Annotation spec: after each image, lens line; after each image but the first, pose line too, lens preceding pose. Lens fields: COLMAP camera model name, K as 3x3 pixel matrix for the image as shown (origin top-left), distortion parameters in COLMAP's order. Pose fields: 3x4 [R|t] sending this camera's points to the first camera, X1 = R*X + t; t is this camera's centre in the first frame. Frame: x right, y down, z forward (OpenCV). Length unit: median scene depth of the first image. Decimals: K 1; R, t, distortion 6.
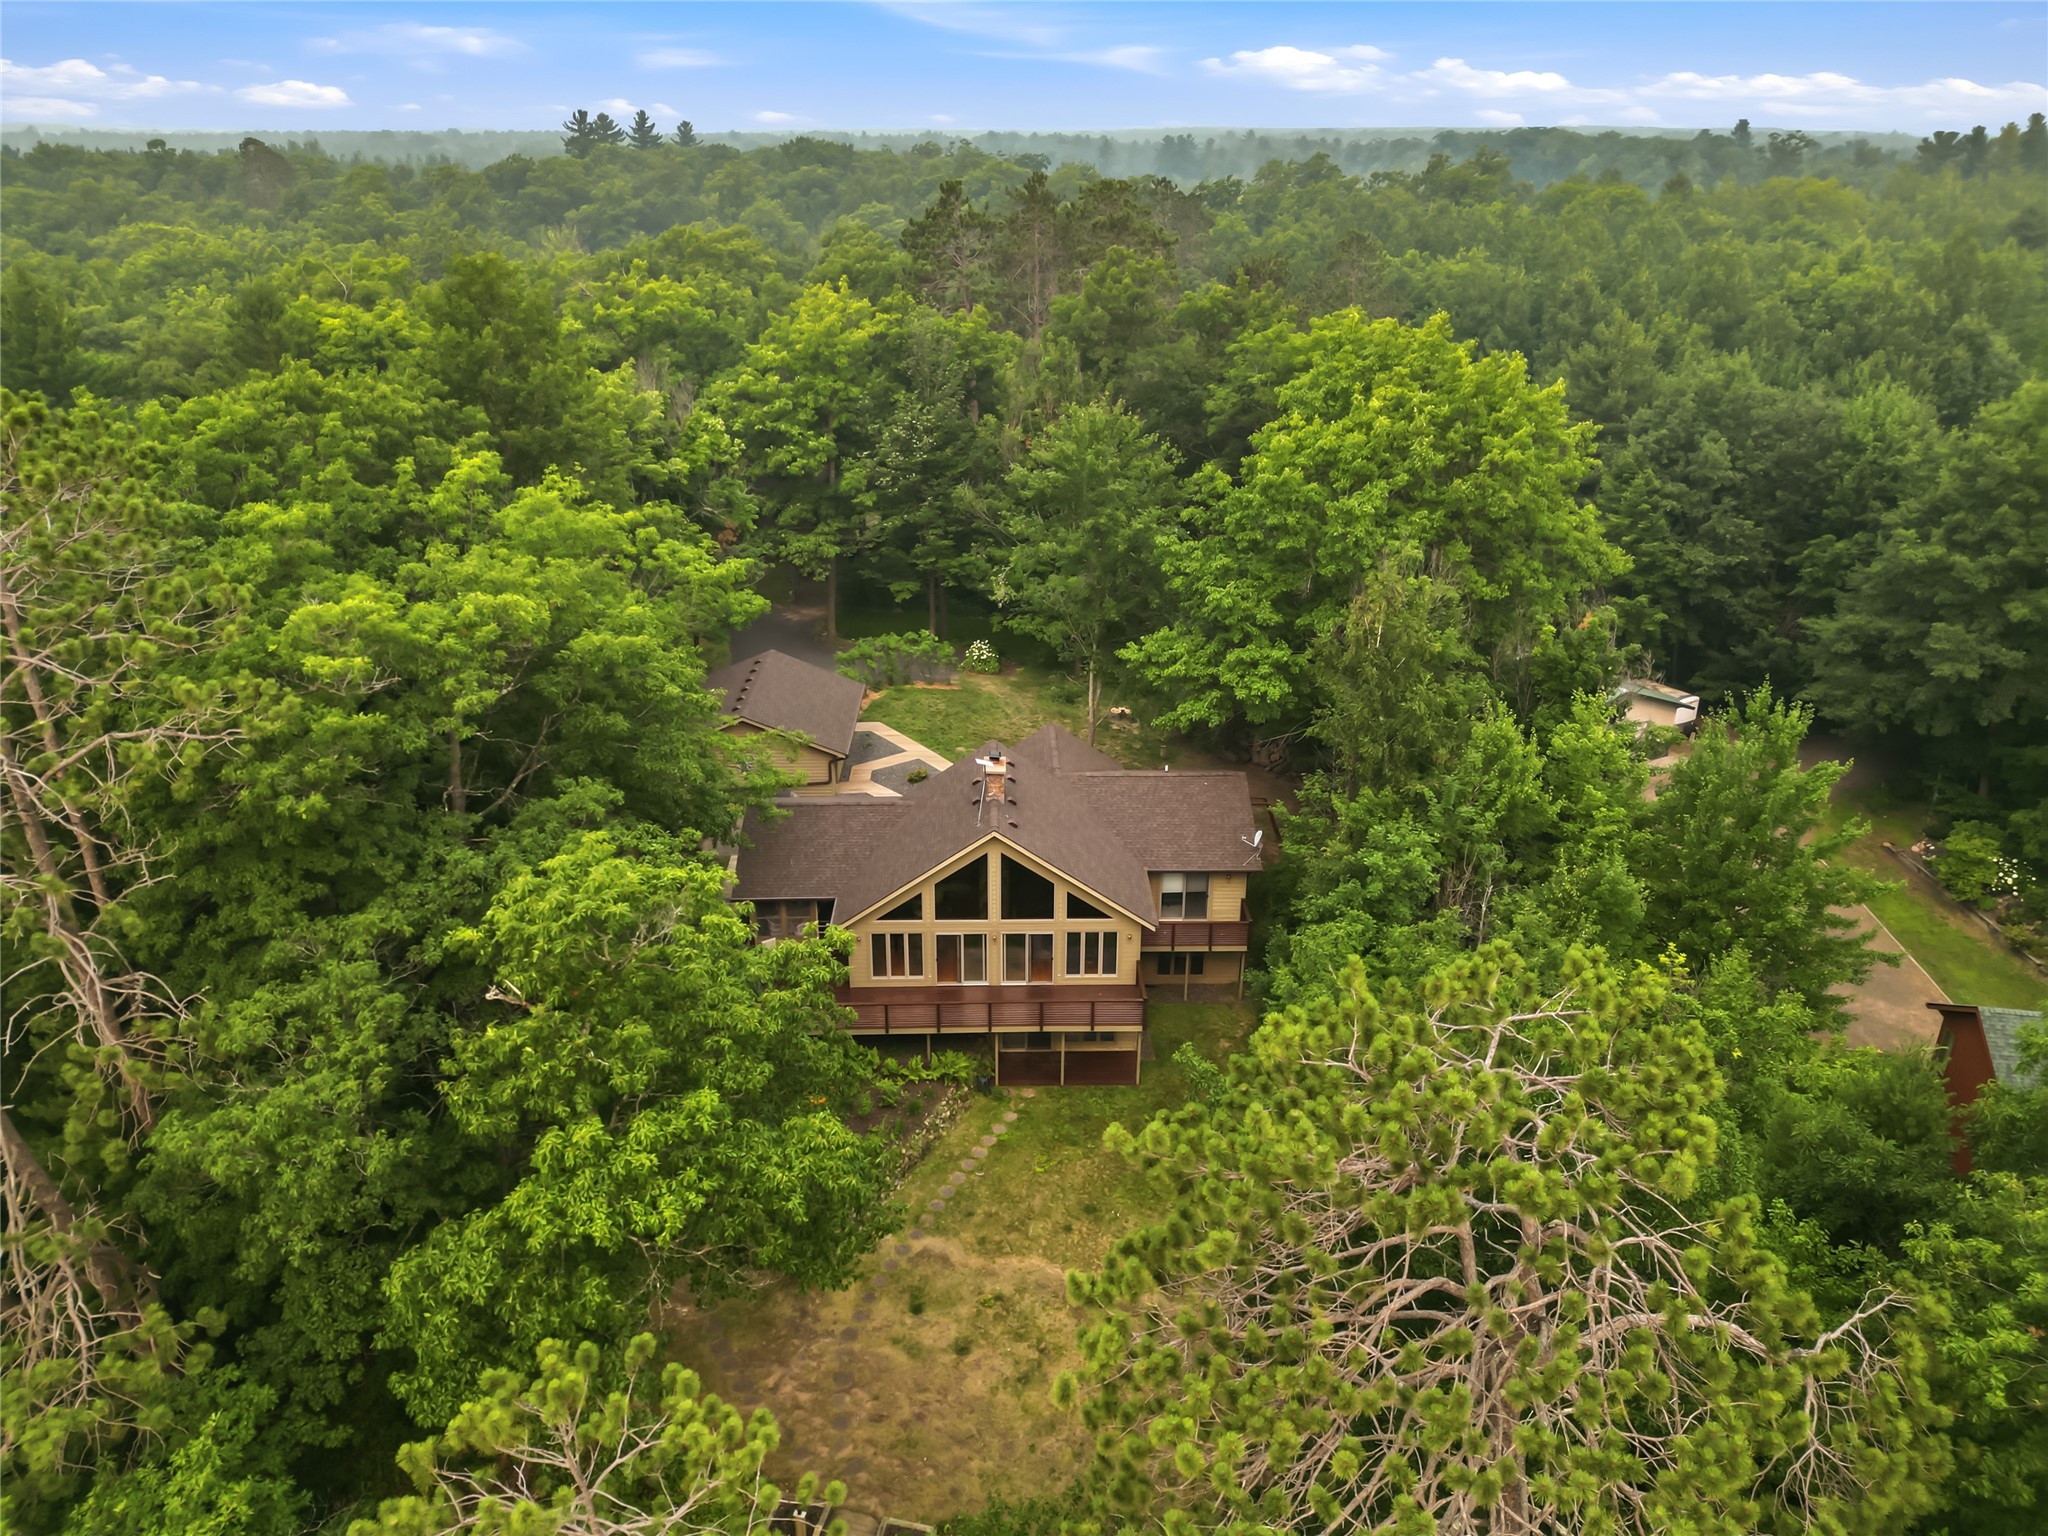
lens RADIAL K [[1427.9, 0, 991.6], [0, 1427.9, 737.5], [0, 0, 1]] dist [0.064704, -0.017460]
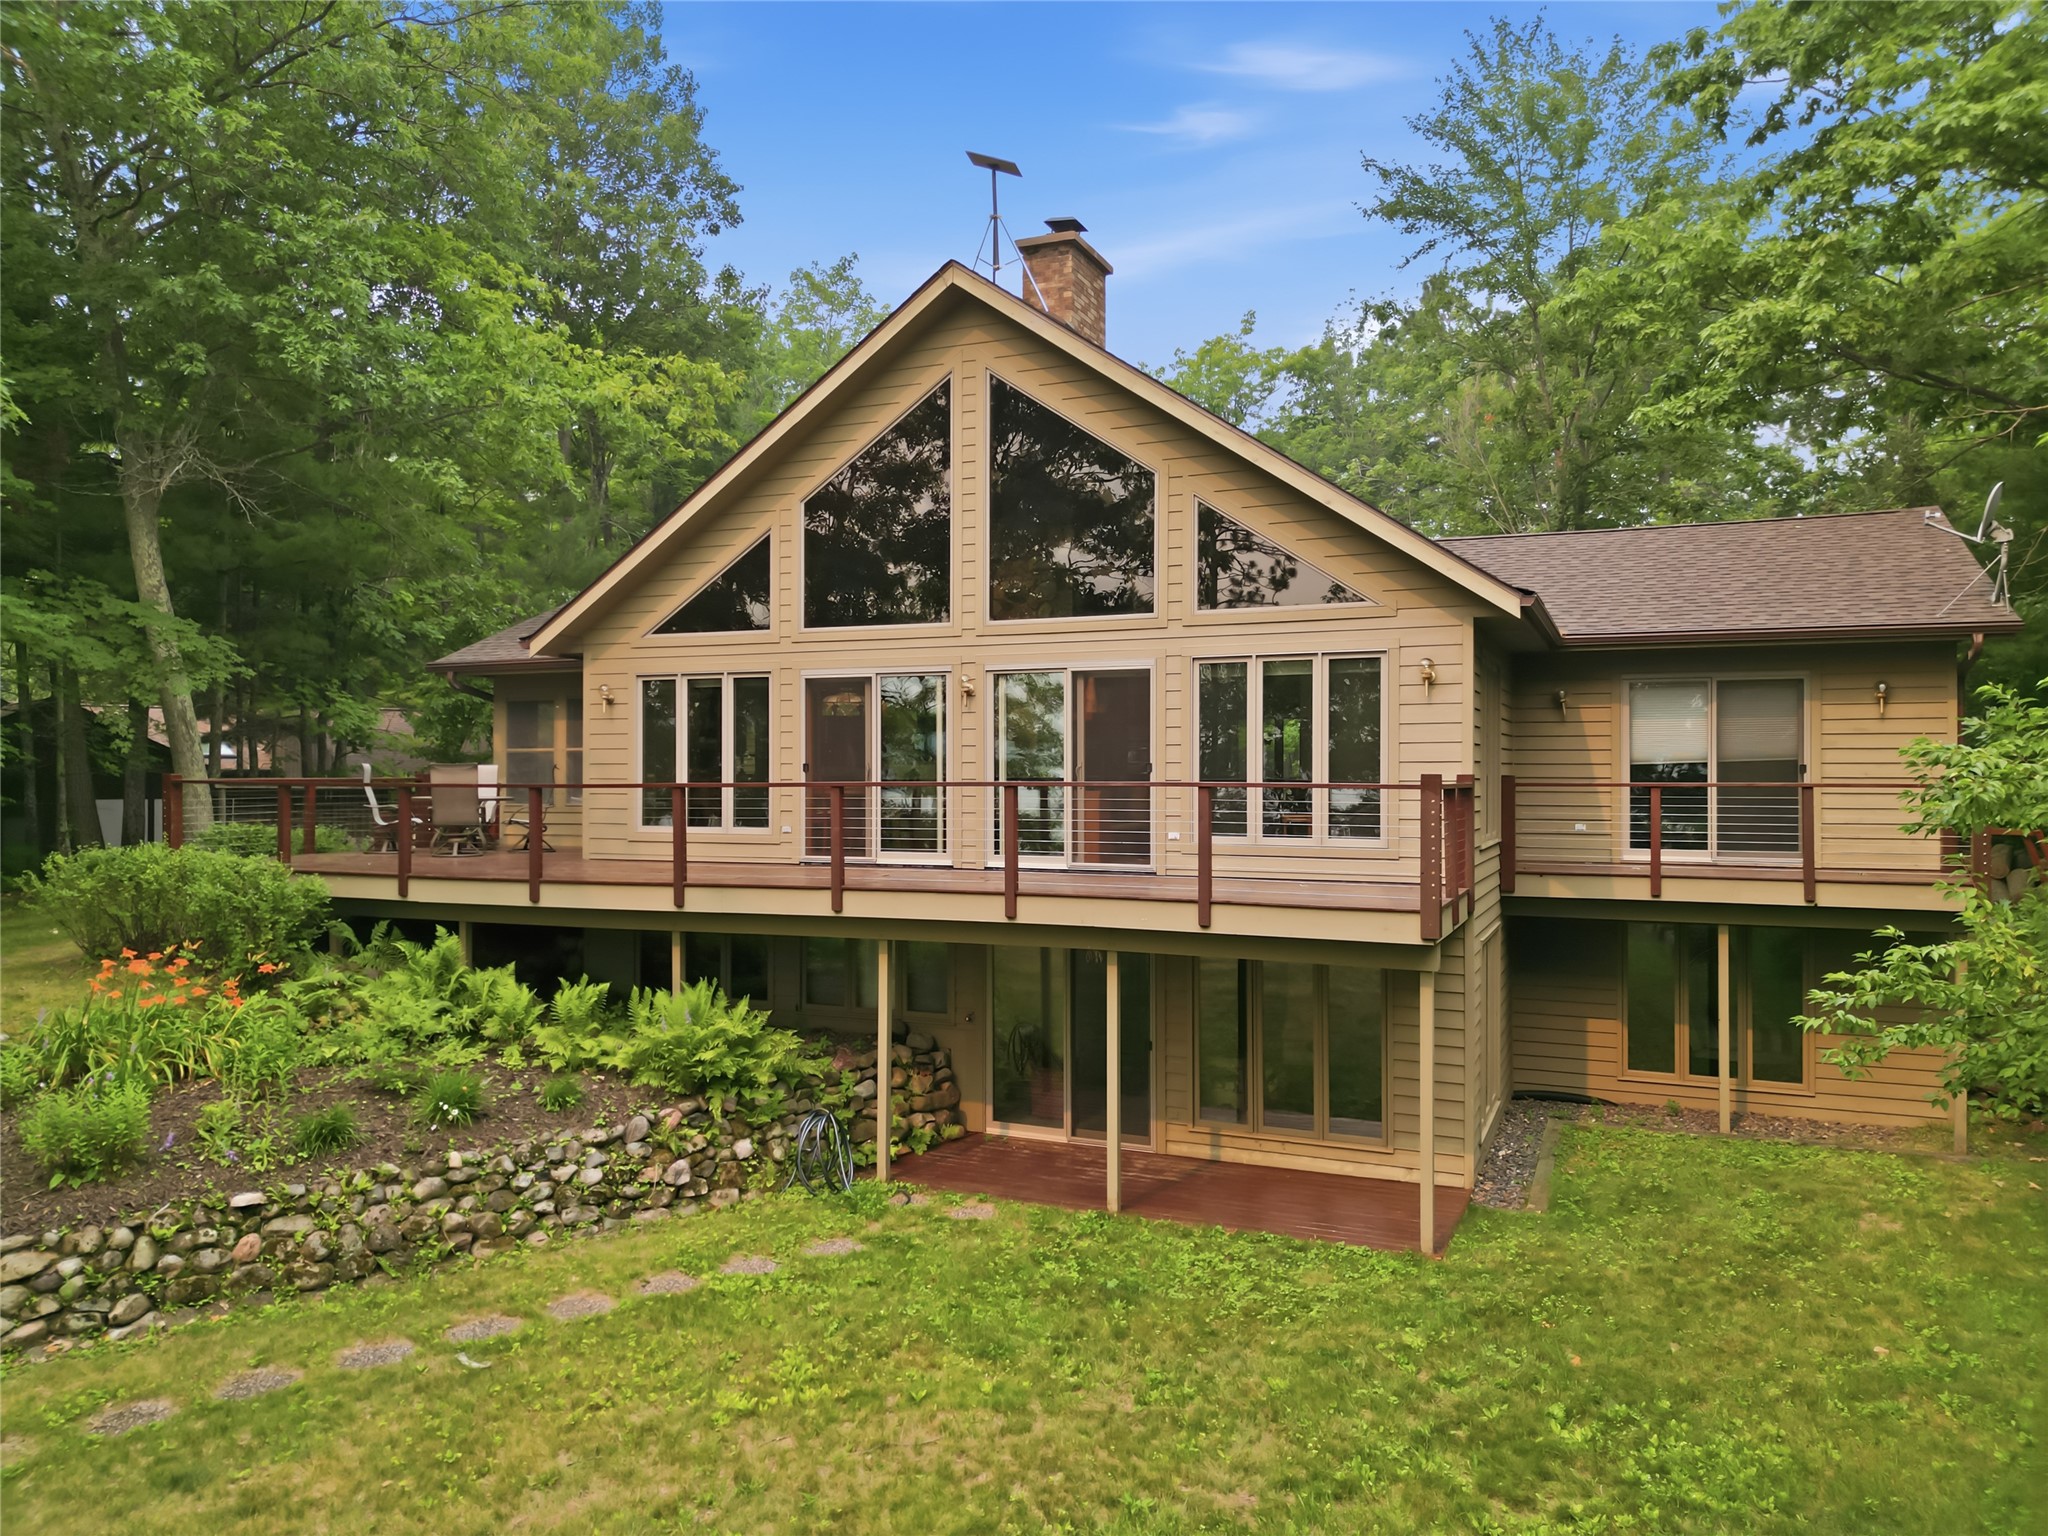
lens RADIAL K [[1455.4, 0, 1001.3], [0, 1455.4, 760.7], [0, 0, 1]] dist [0.040291, -0.030611]
pose [[0.913821, 0.004087, -0.406097, 0.133763], [-0.157341, 0.925417, -0.344743, 0.258916], [0.374400, 0.378929, 0.846308, 0.743343]]
